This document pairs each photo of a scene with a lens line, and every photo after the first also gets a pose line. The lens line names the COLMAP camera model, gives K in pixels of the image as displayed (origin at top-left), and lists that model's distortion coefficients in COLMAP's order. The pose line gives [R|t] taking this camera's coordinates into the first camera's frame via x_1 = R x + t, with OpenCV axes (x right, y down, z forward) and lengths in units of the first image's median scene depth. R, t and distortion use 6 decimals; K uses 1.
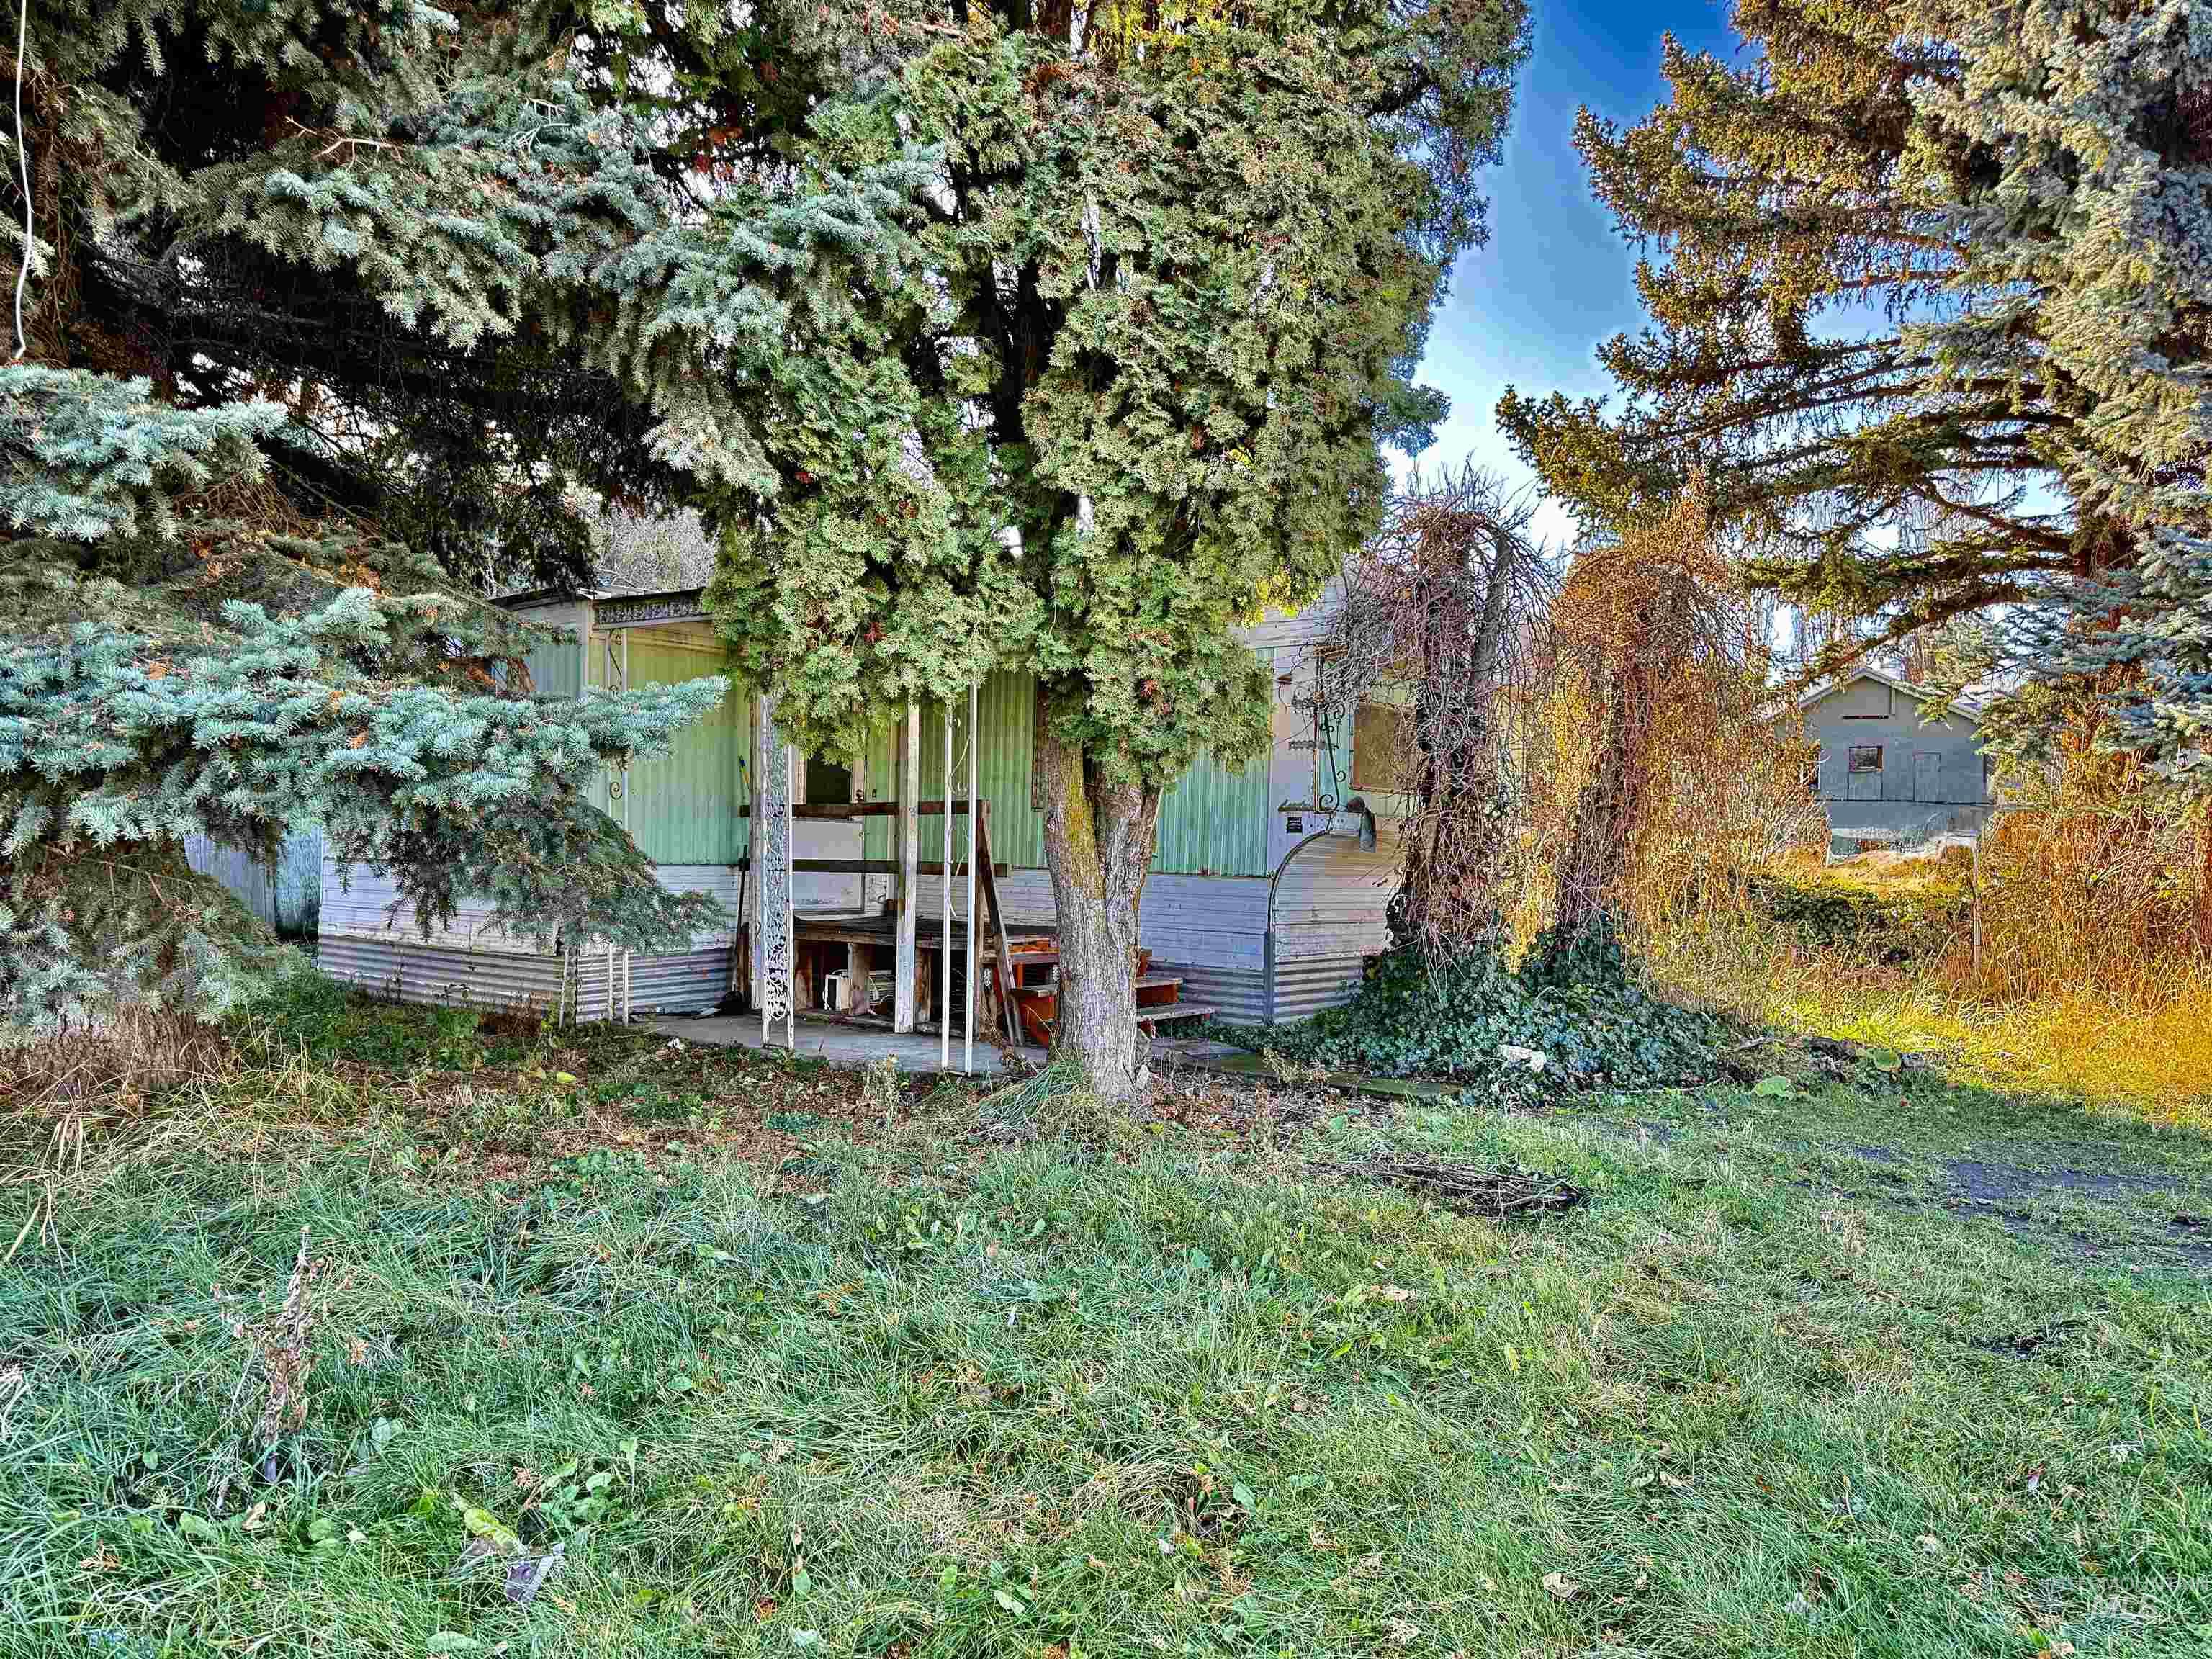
lens RADIAL K [[1546.6, 0, 1106.0], [0, 1546.6, 829.5], [0, 0, 1]] dist [0.129229, -0.004218]
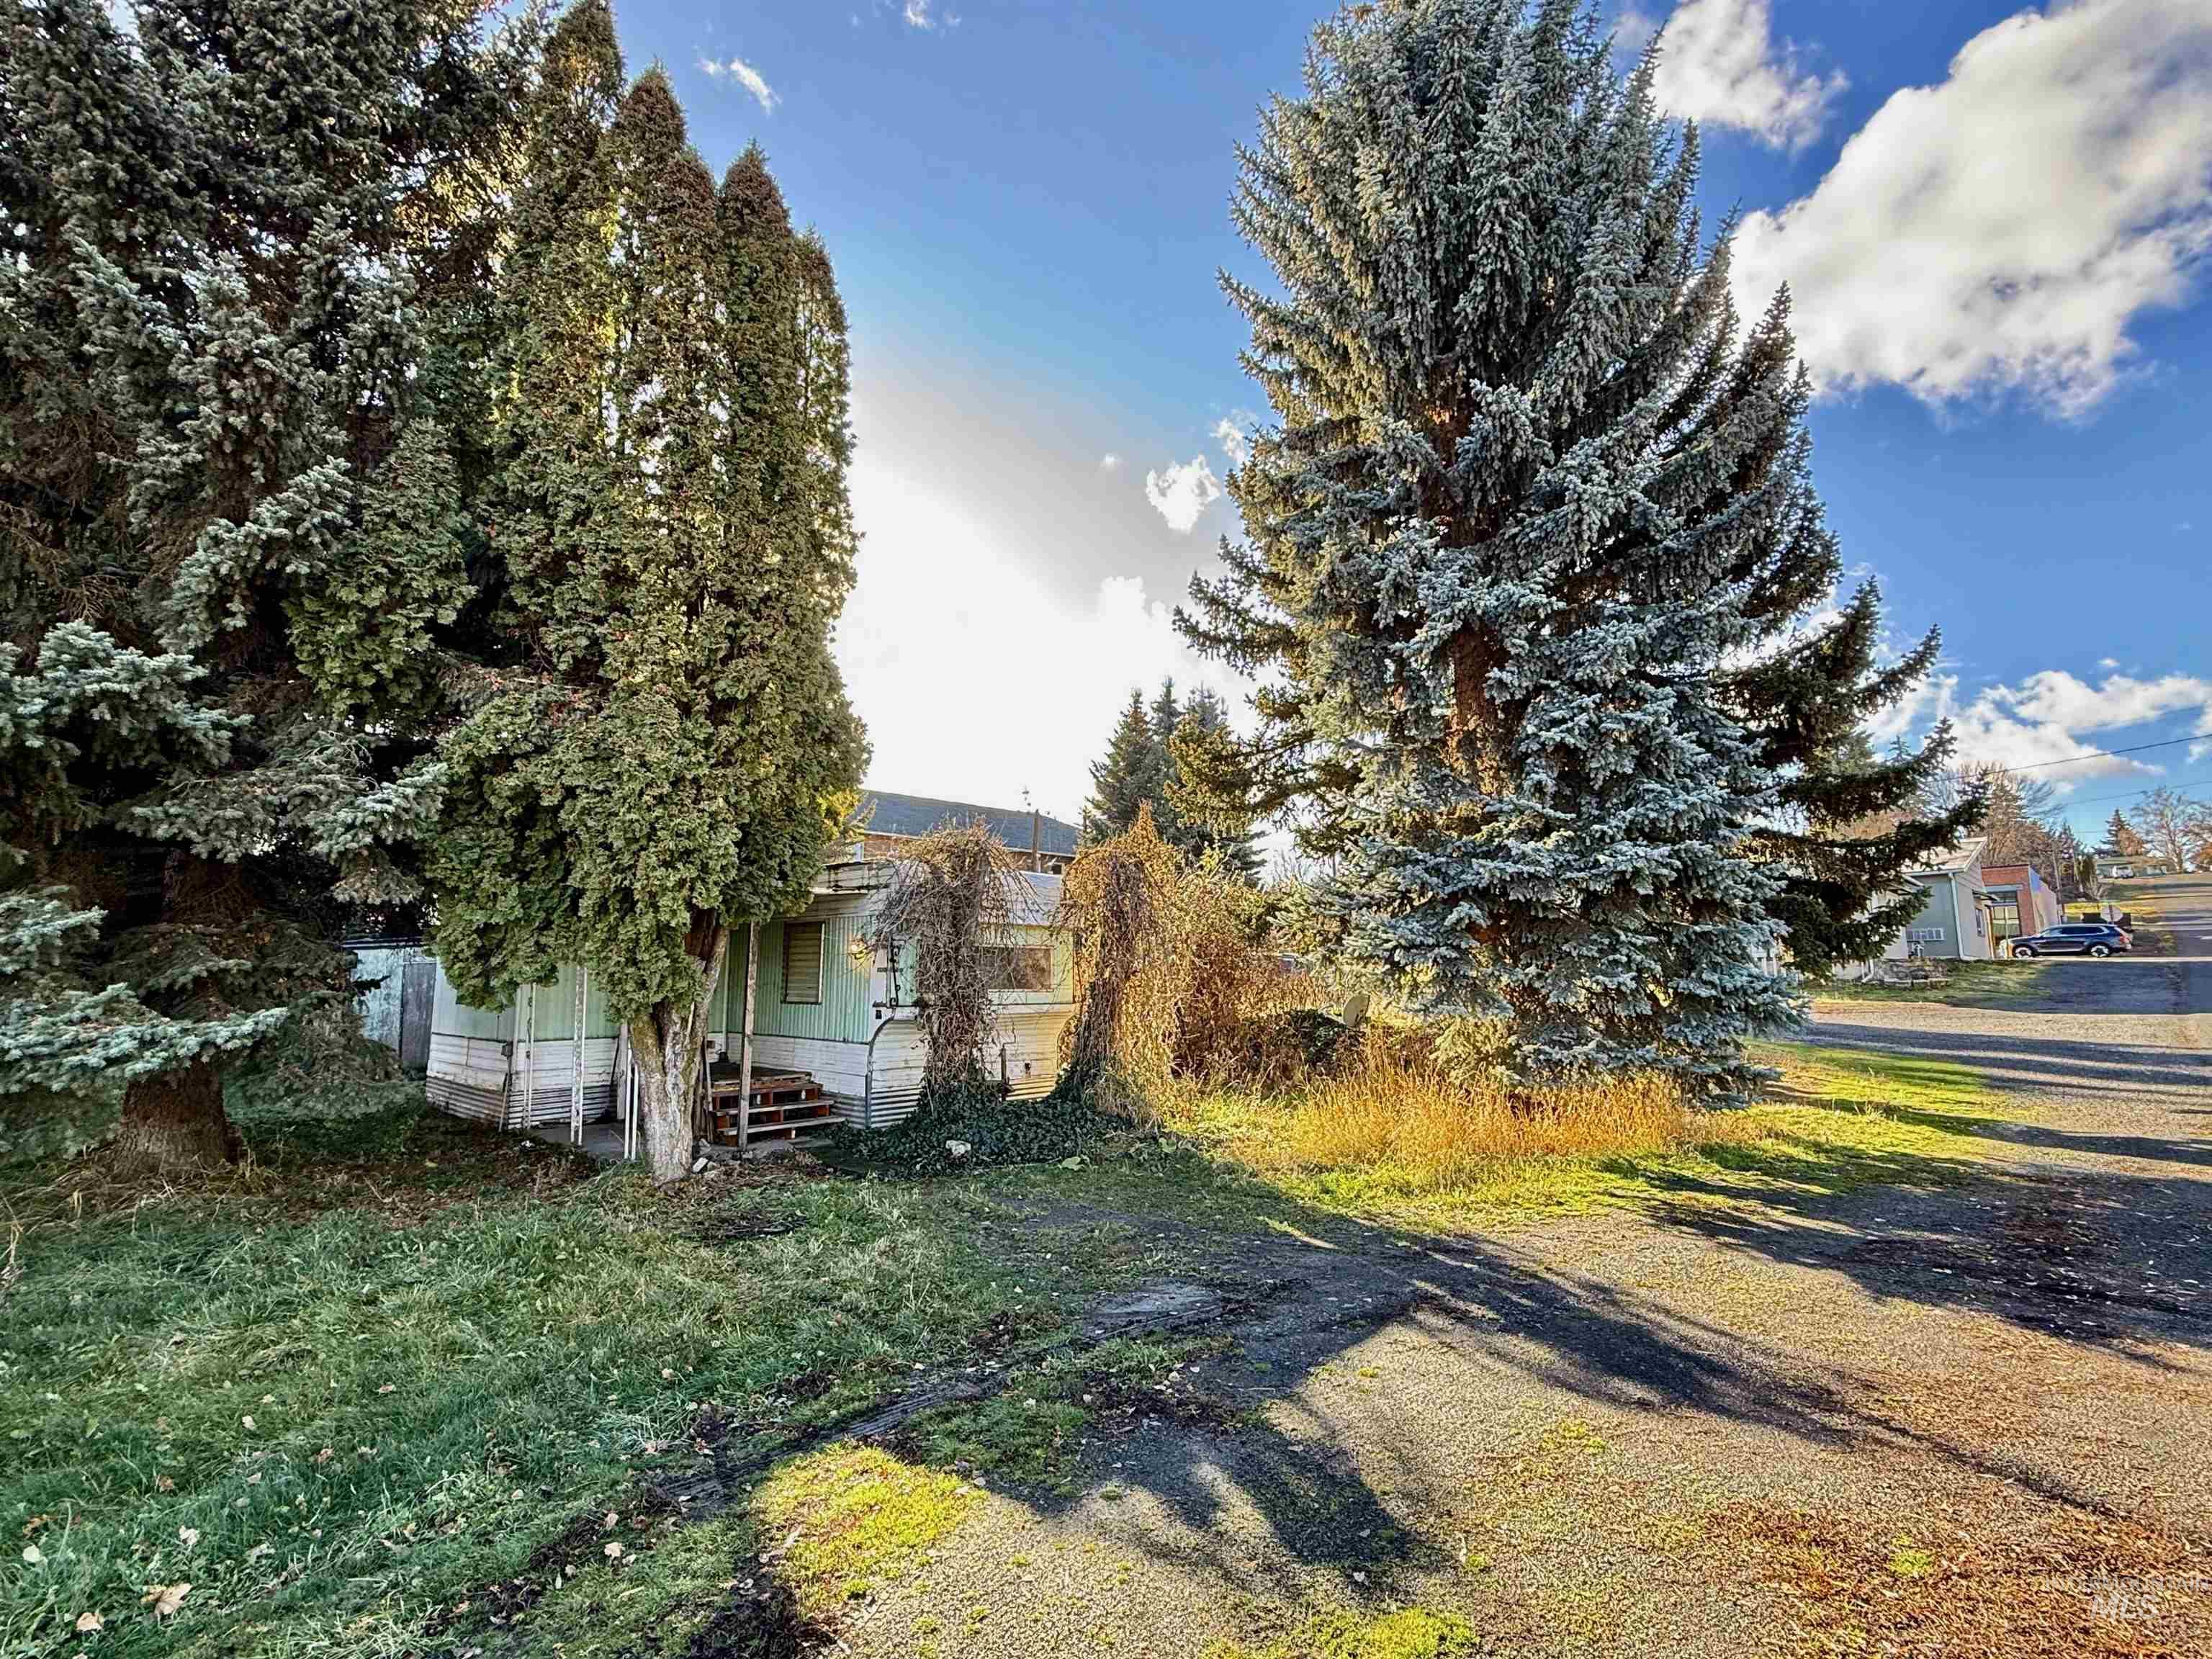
lens RADIAL K [[1087.5, 0, 1106.0], [0, 1087.5, 829.5], [0, 0, 1]] dist [0.049922, 0.000137]
pose [[0.994413, -0.030354, -0.101103, 0.515858], [0.018780, 0.993358, -0.113525, -0.067289], [0.103878, 0.110992, 0.988378, -0.249255]]
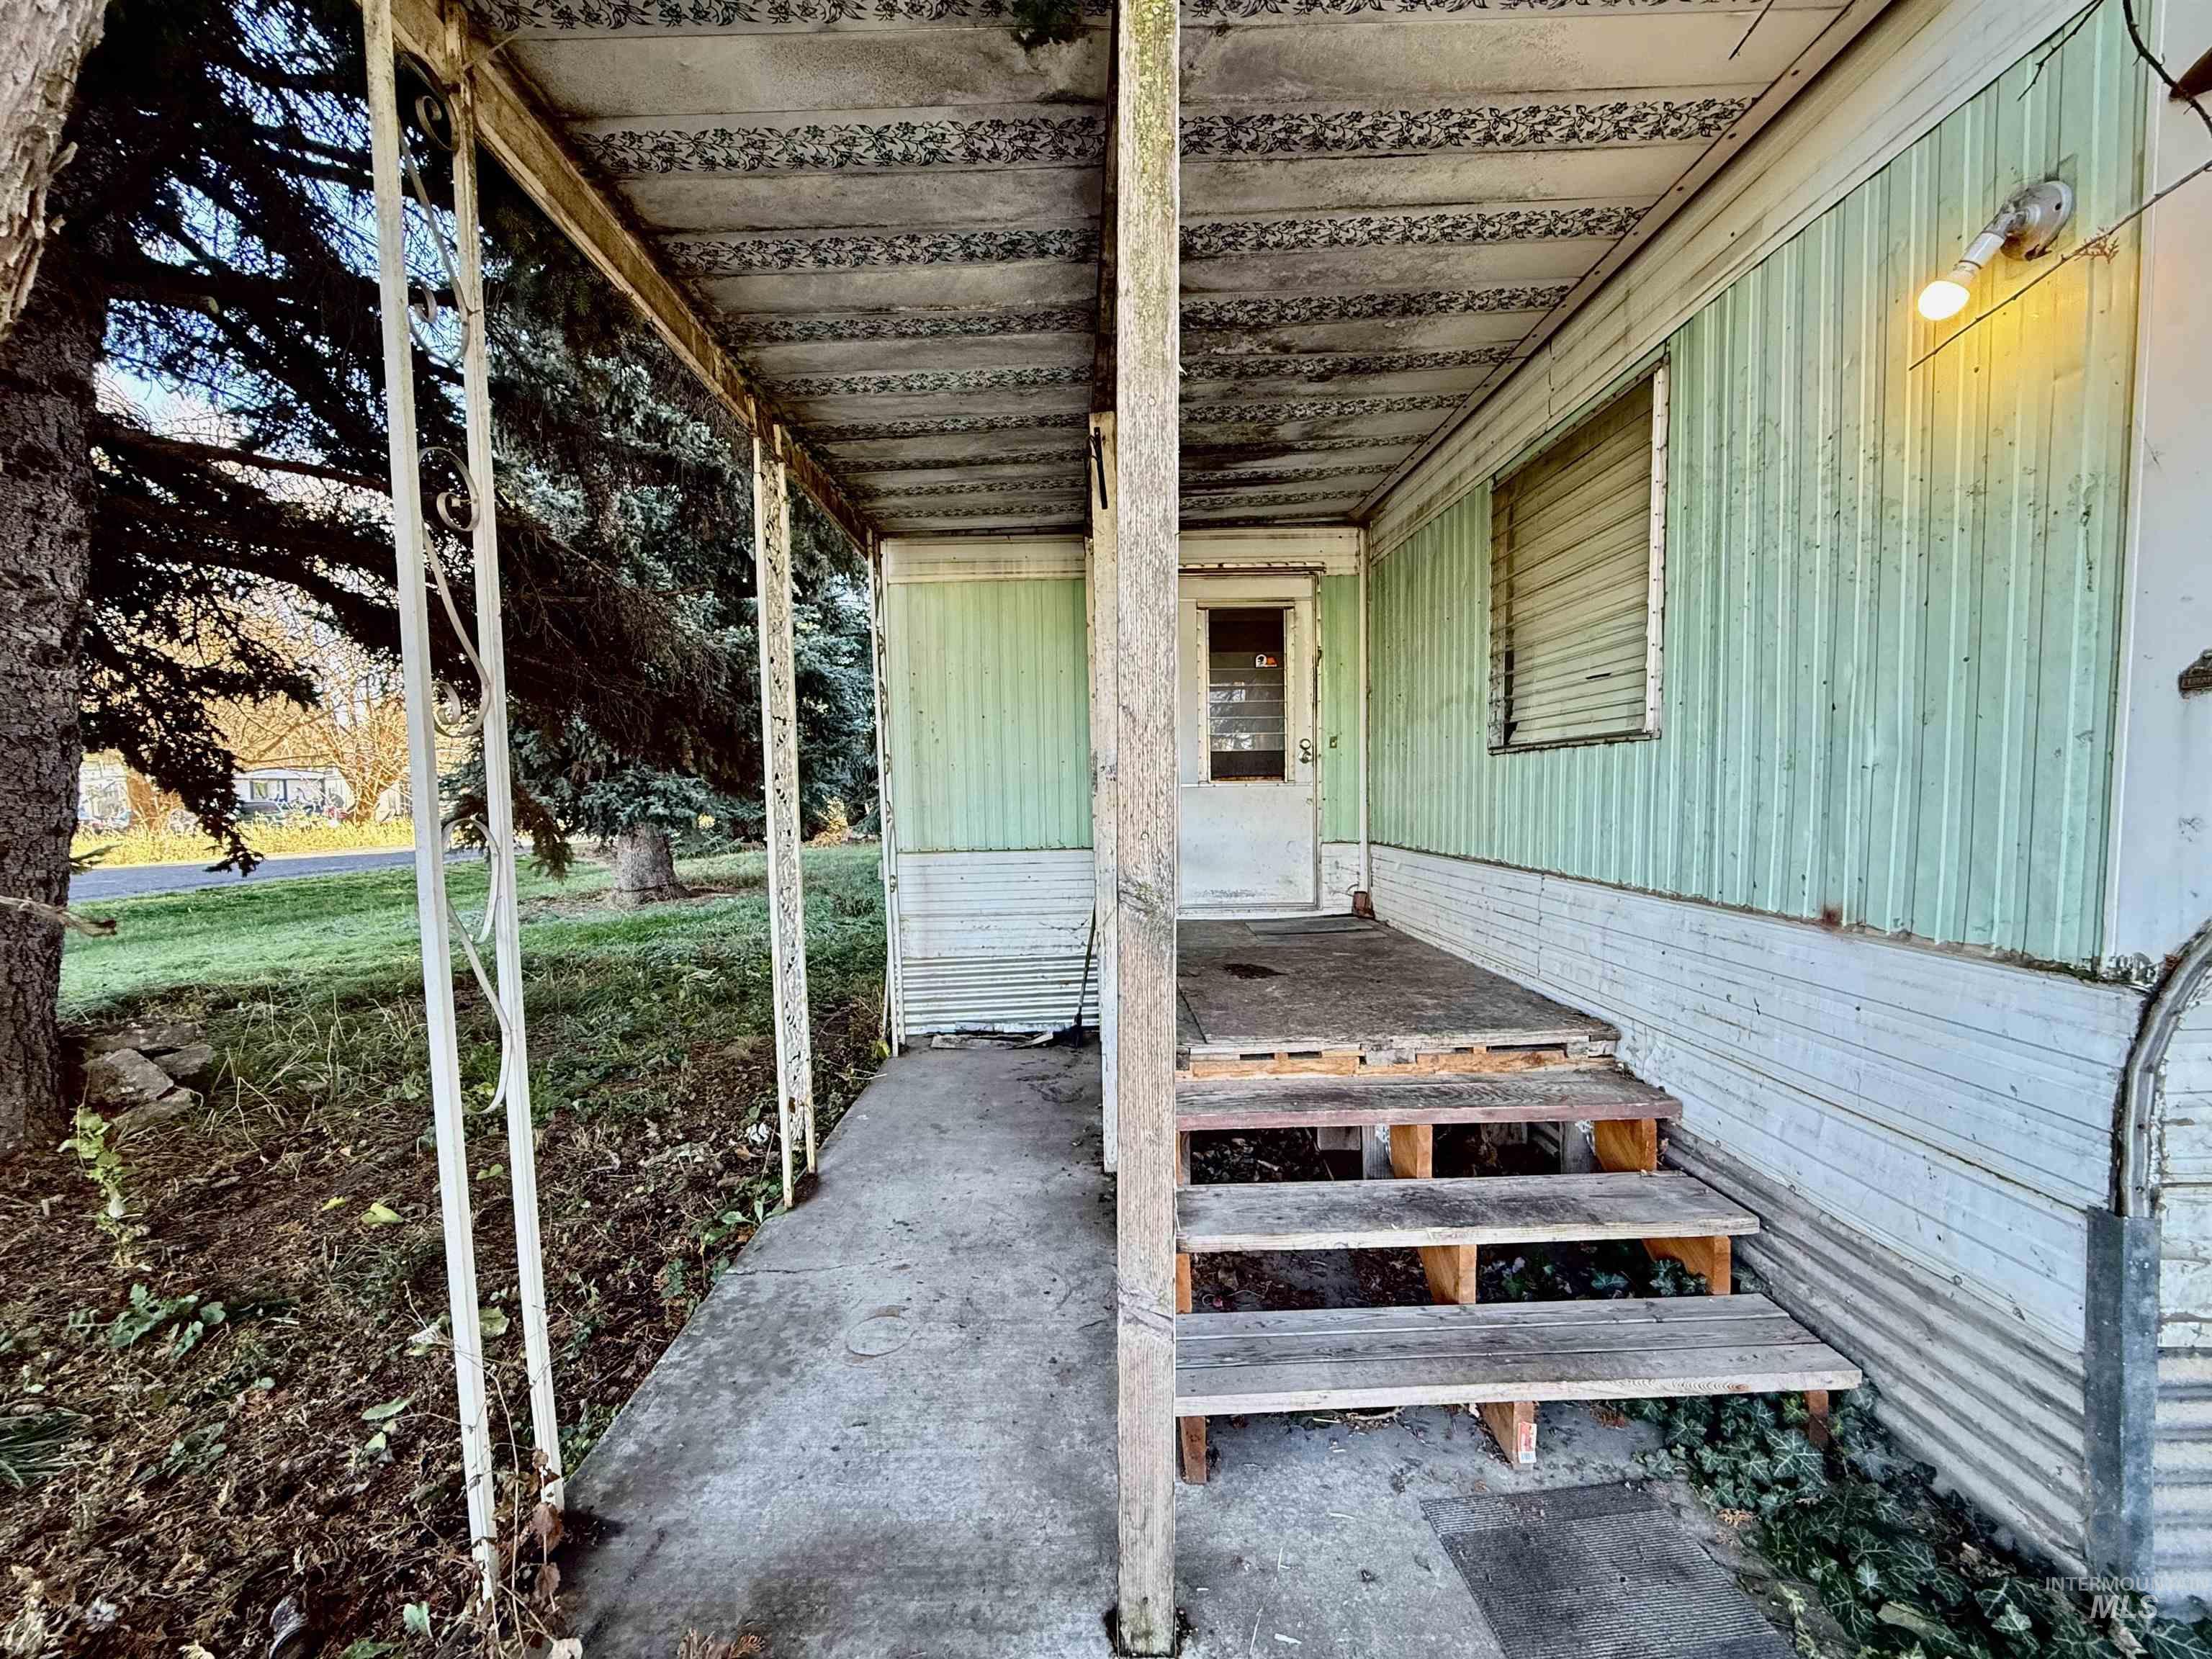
lens RADIAL K [[878.0, 0, 1102.3], [0, 878.0, 830.5], [0, 0, 1]] dist [-0.000280, 0.000037]
pose [[0.648484, 0.002348, -0.761224, 0.107106], [0.042813, 0.998300, 0.039552, -0.003348], [0.760023, -0.058239, 0.647281, 0.802847]]
